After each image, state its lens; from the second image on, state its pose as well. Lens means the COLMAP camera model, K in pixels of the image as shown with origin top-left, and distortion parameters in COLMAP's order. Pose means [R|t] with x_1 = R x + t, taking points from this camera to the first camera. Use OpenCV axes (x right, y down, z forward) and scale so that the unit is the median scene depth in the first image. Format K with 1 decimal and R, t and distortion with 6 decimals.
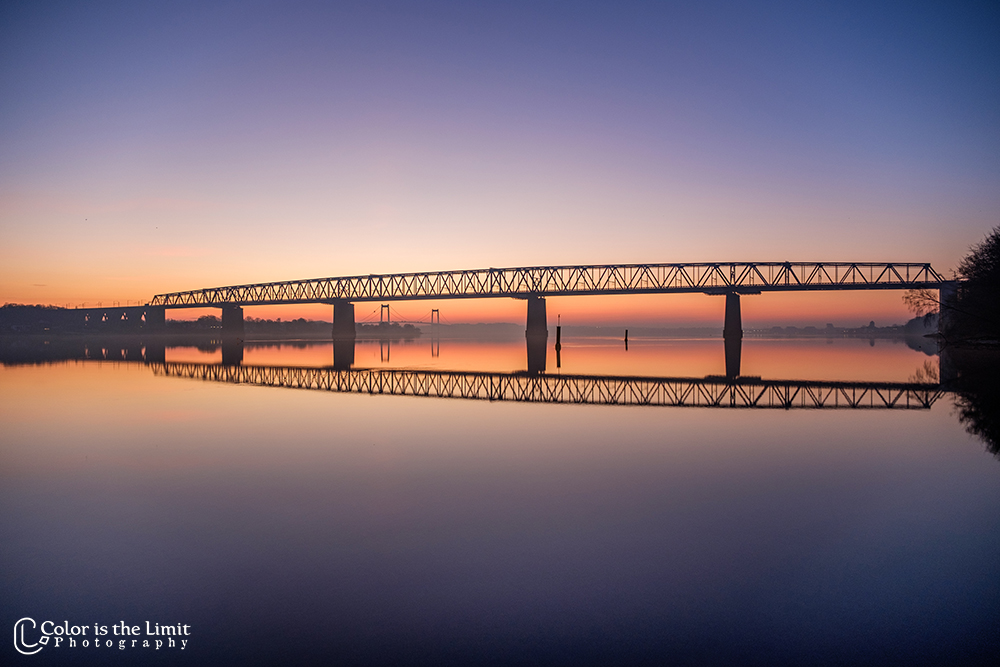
lens RADIAL K [[747.1, 0, 505.7], [0, 747.1, 336.0], [0, 0, 1]] dist [-0.022127, 0.001823]
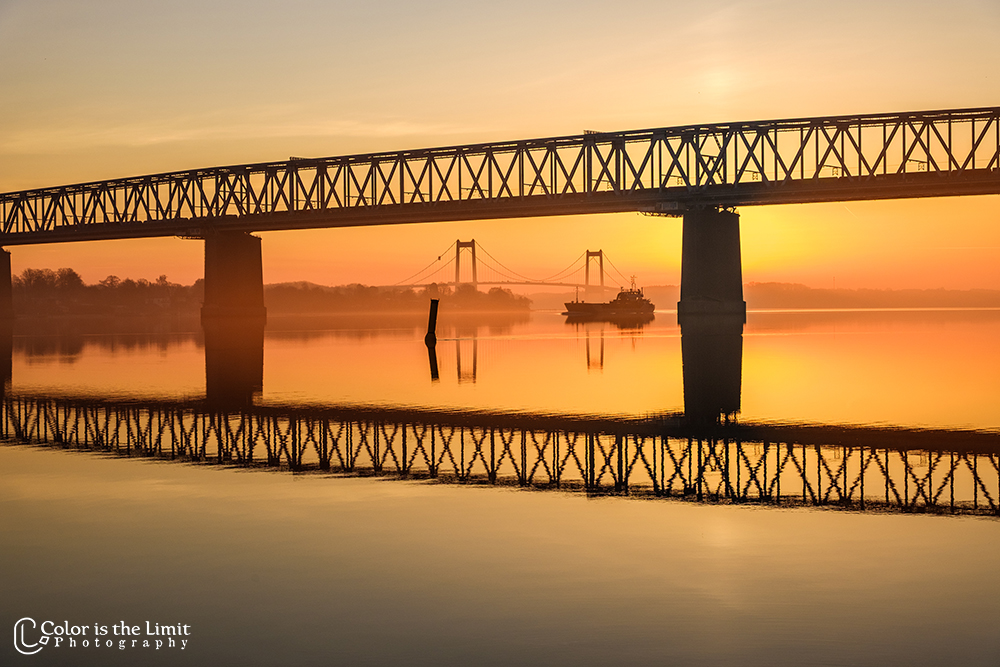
lens RADIAL K [[2349.8, 0, 502.1], [0, 2349.8, 332.8], [0, 0, 1]] dist [0.118017, 0.000000]
pose [[0.969740, -0.003342, -0.244117, 0.185503], [0.005012, 0.999968, 0.006220, -0.000301], [0.244088, -0.007255, 0.969726, -0.110197]]
